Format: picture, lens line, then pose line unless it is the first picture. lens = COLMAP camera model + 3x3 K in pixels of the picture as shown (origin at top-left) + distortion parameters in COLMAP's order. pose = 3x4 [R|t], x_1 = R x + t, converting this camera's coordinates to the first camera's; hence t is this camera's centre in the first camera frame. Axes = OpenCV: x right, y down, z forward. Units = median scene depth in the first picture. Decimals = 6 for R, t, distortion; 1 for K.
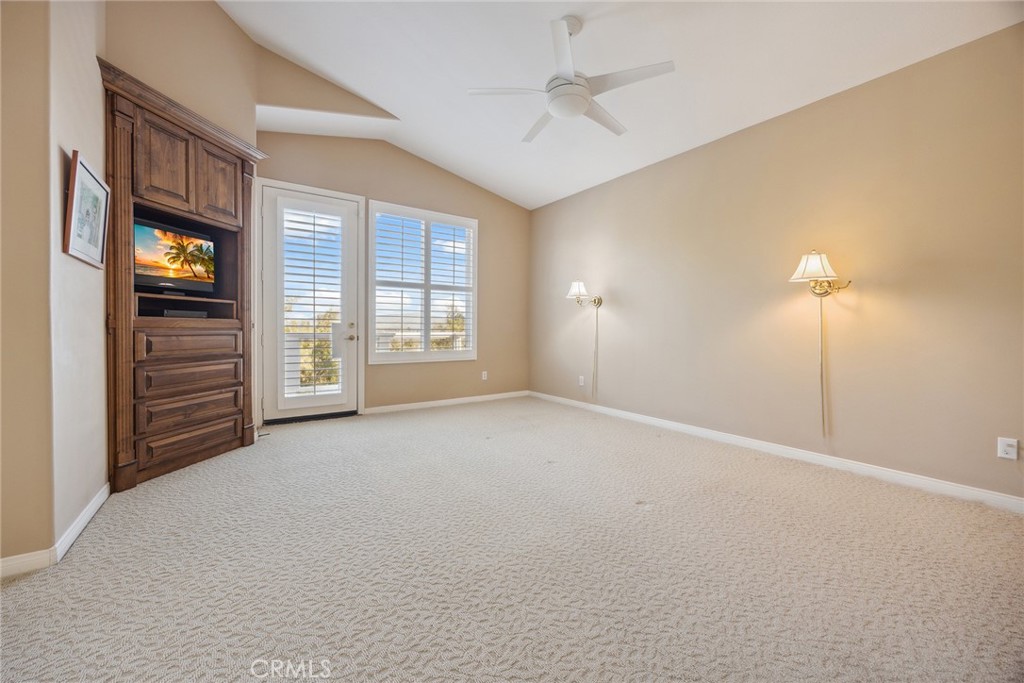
lens RADIAL K [[394.7, 0, 513.0], [0, 394.7, 333.5], [0, 0, 1]] dist [0.002138, 0.000343]
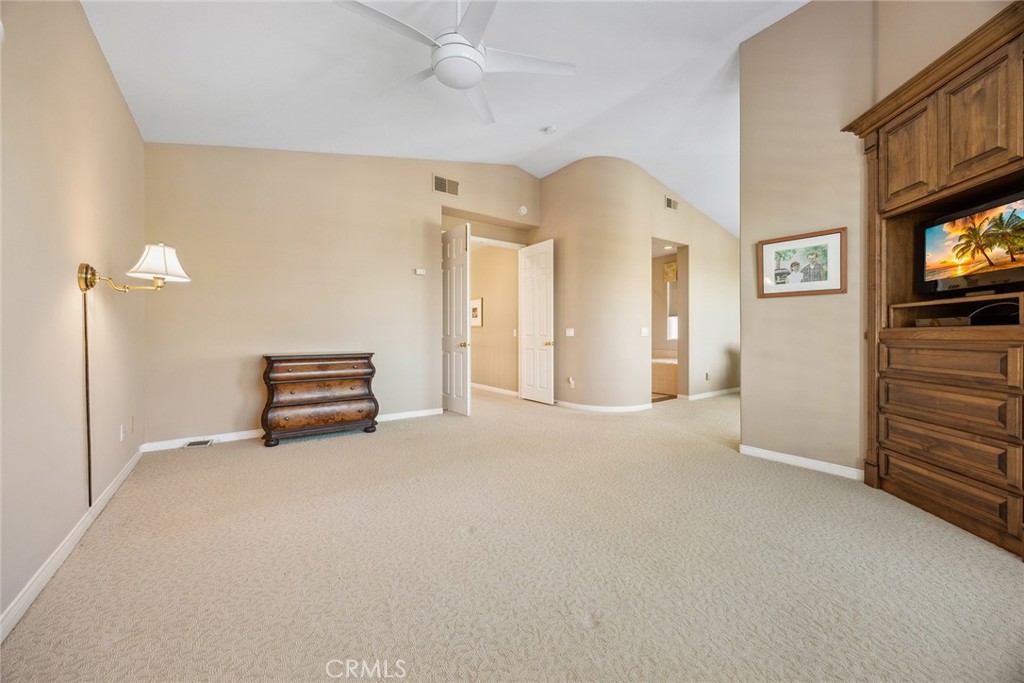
lens RADIAL K [[394.7, 0, 512.1], [0, 394.7, 336.9], [0, 0, 1]] dist [0.002138, 0.000343]
pose [[-0.999334, -0.003266, -0.036353, 0.052016], [-0.003861, 0.999859, 0.016320, -0.029590], [0.036294, 0.016450, -0.999206, 1.743175]]
